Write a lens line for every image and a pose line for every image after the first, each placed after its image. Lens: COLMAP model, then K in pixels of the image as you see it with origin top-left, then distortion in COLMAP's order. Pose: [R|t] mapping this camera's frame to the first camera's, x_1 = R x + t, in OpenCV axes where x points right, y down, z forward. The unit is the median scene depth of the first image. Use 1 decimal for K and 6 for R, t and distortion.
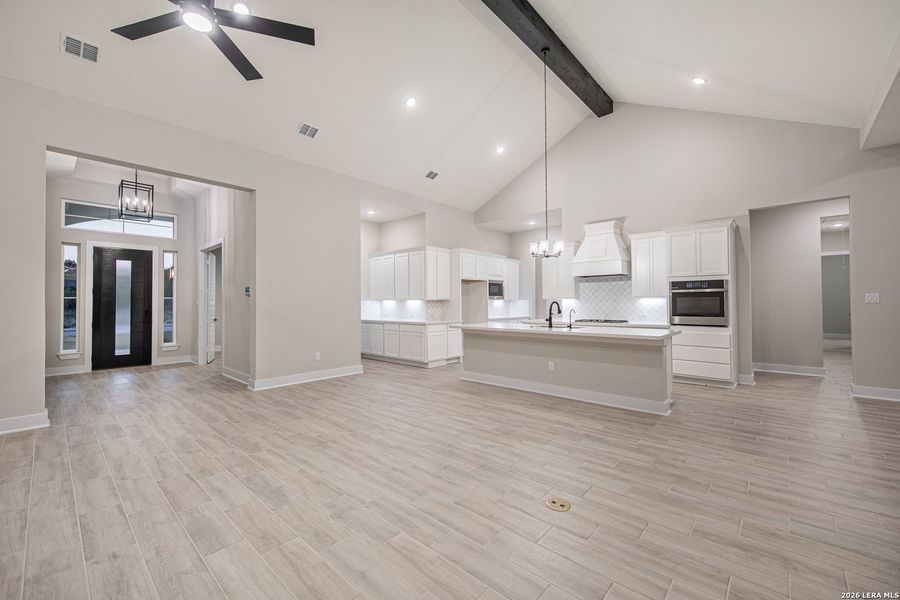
lens RADIAL K [[365.7, 0, 450.5], [0, 365.7, 297.8], [0, 0, 1]] dist [0.000693, -0.000876]
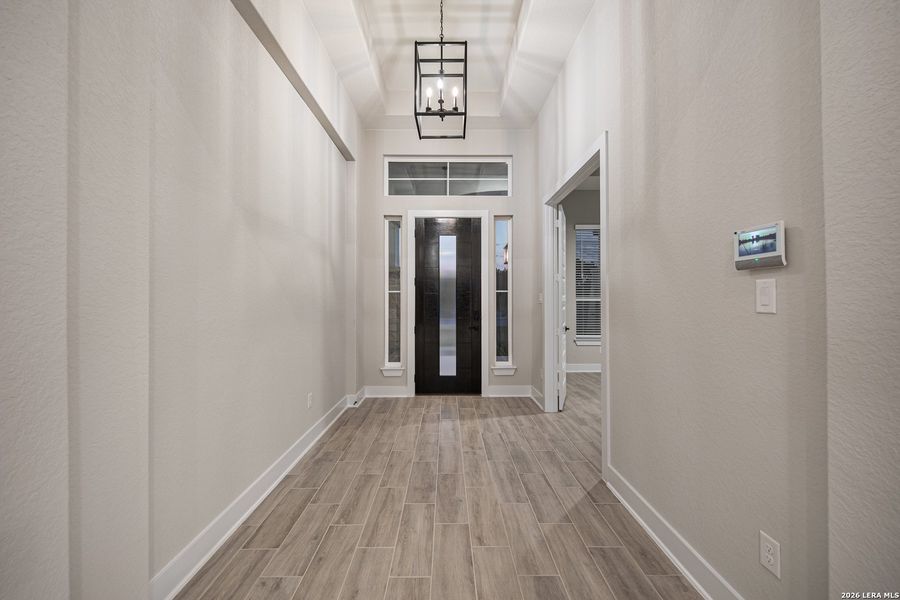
lens RADIAL K [[365.7, 0, 450.5], [0, 365.7, 297.8], [0, 0, 1]] dist [0.000693, -0.000876]
pose [[0.681829, 0.000582, -0.731511, -0.534471], [0.007771, 0.999938, 0.008038, 0.008895], [0.731470, -0.011165, 0.681782, 0.728940]]
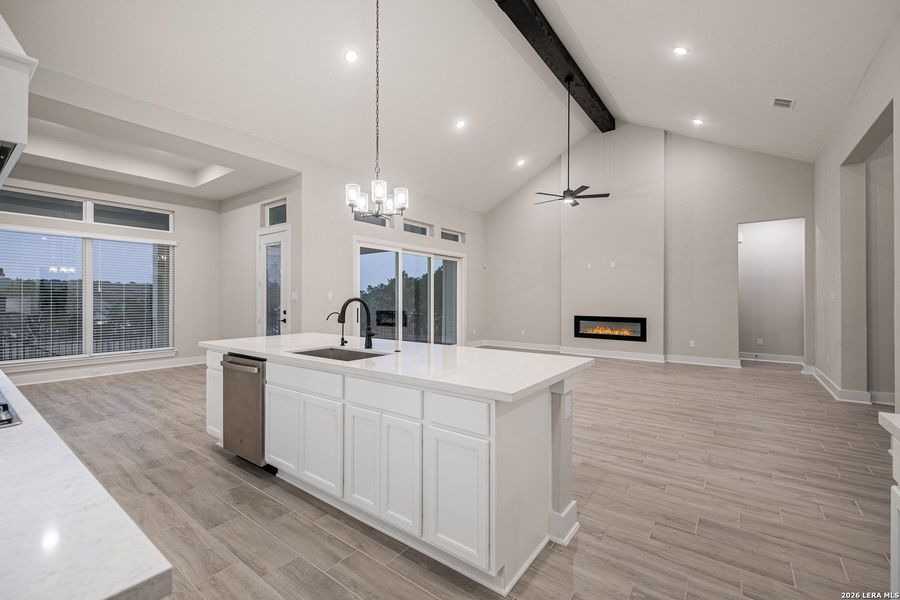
lens RADIAL K [[381.9, 0, 451.8], [0, 381.9, 298.3], [0, 0, 1]] dist [0.003073, -0.000016]
pose [[-0.994991, 0.003029, -0.099916, 0.201125], [0.004374, 0.999903, -0.013243, 0.017866], [0.099866, -0.013614, -0.994908, 1.501266]]
